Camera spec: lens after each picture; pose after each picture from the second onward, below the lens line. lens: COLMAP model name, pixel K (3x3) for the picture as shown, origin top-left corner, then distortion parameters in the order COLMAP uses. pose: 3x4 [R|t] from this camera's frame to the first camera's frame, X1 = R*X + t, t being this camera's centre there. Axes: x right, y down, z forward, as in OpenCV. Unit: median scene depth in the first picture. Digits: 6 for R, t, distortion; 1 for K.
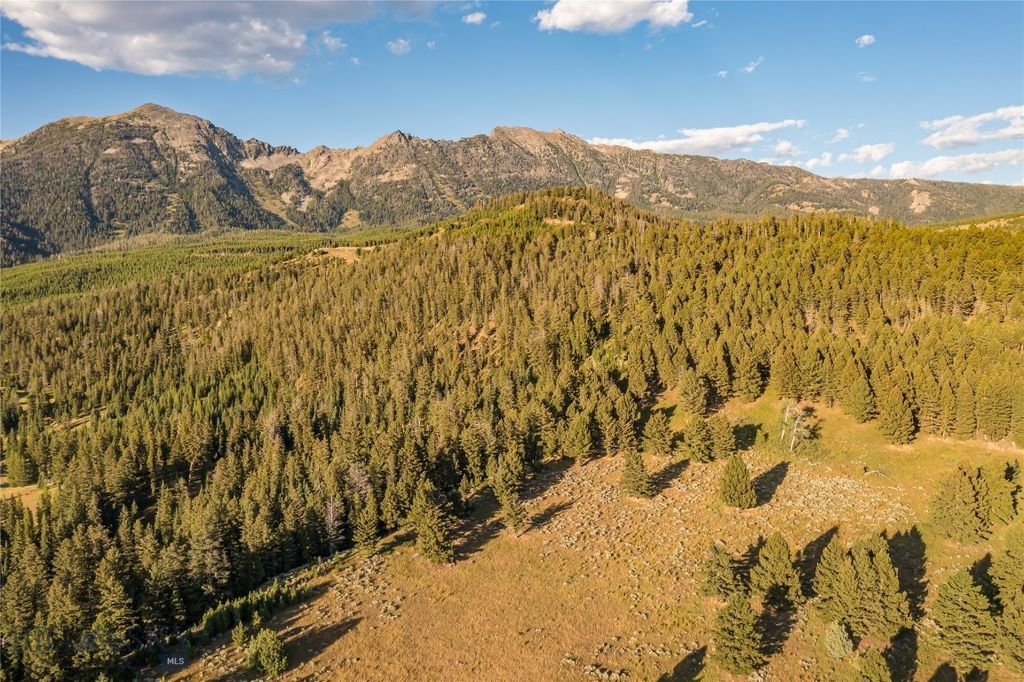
lens RADIAL K [[795.2, 0, 511.4], [0, 795.2, 344.7], [0, 0, 1]] dist [-0.007098, -0.000139]
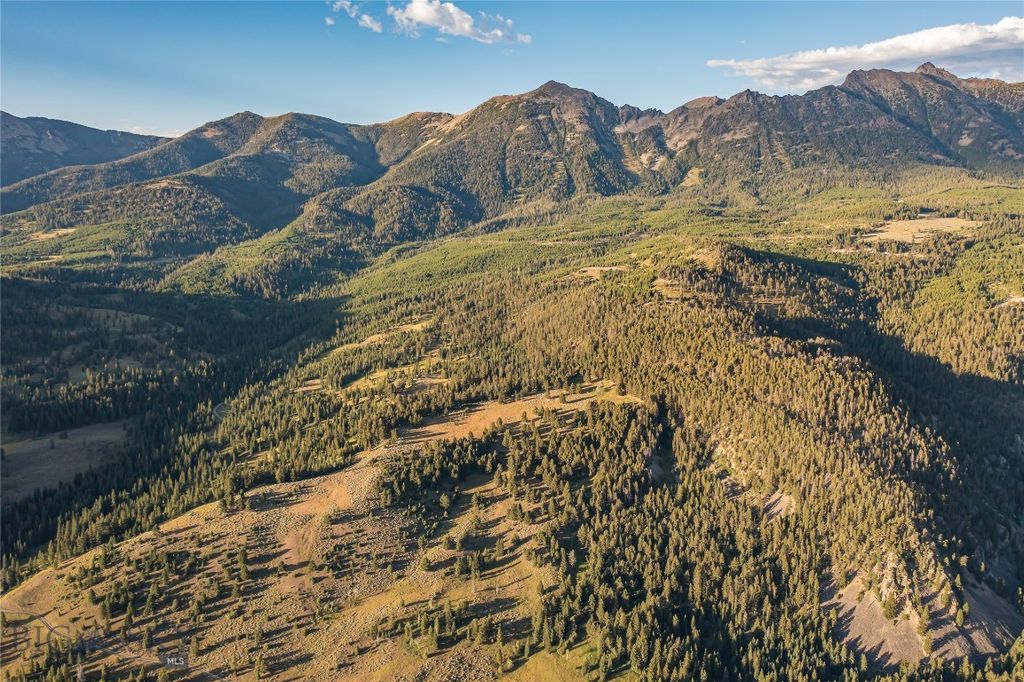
lens RADIAL K [[795.2, 0, 507.5], [0, 795.2, 341.6], [0, 0, 1]] dist [-0.007098, -0.000139]
pose [[0.874753, 0.089823, -0.476171, 0.149902], [-0.032016, 0.991236, 0.128168, -0.051510], [0.483510, -0.096870, 0.869962, -0.222754]]
